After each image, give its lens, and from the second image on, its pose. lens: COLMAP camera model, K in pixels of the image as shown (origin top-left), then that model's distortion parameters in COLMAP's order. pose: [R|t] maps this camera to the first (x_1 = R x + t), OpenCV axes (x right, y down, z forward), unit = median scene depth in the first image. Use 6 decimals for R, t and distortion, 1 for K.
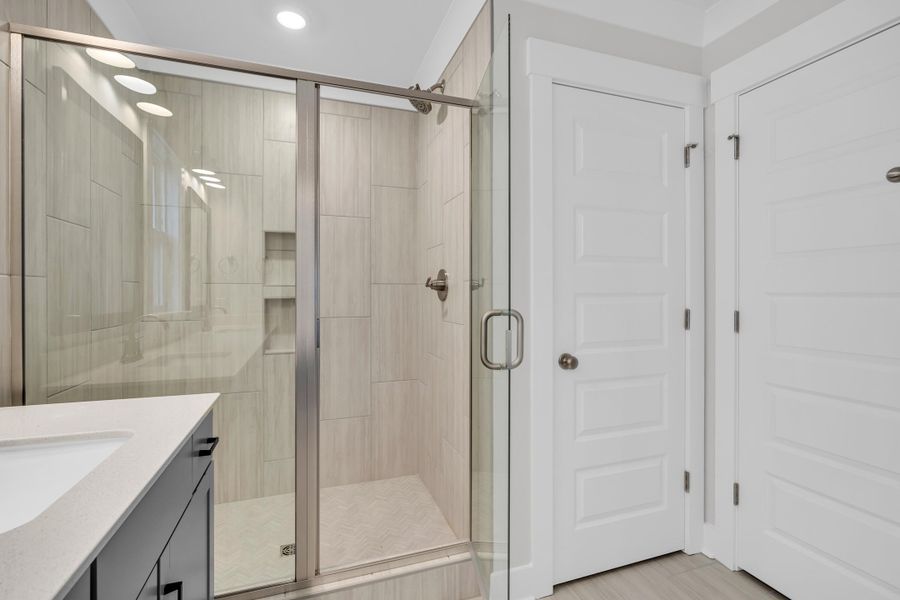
lens RADIAL K [[414.1, 0, 451.5], [0, 414.1, 293.3], [0, 0, 1]] dist [-0.002112, -0.000039]
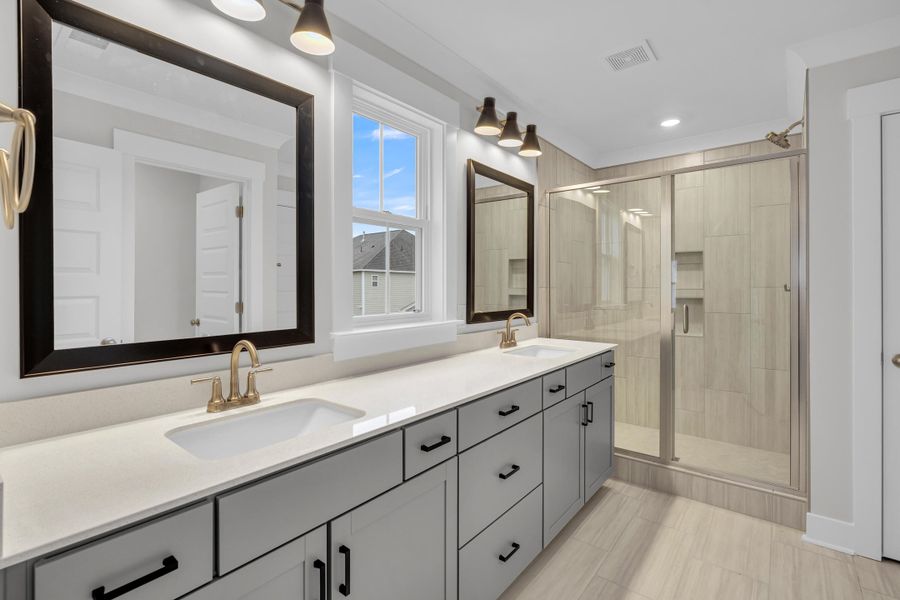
lens RADIAL K [[414.1, 0, 451.5], [0, 414.1, 293.3], [0, 0, 1]] dist [-0.002112, -0.000039]
pose [[0.523129, 0.010017, -0.852195, 0.438899], [-0.001146, 0.999938, 0.011050, -0.019191], [0.852253, -0.004804, 0.523108, -0.454779]]
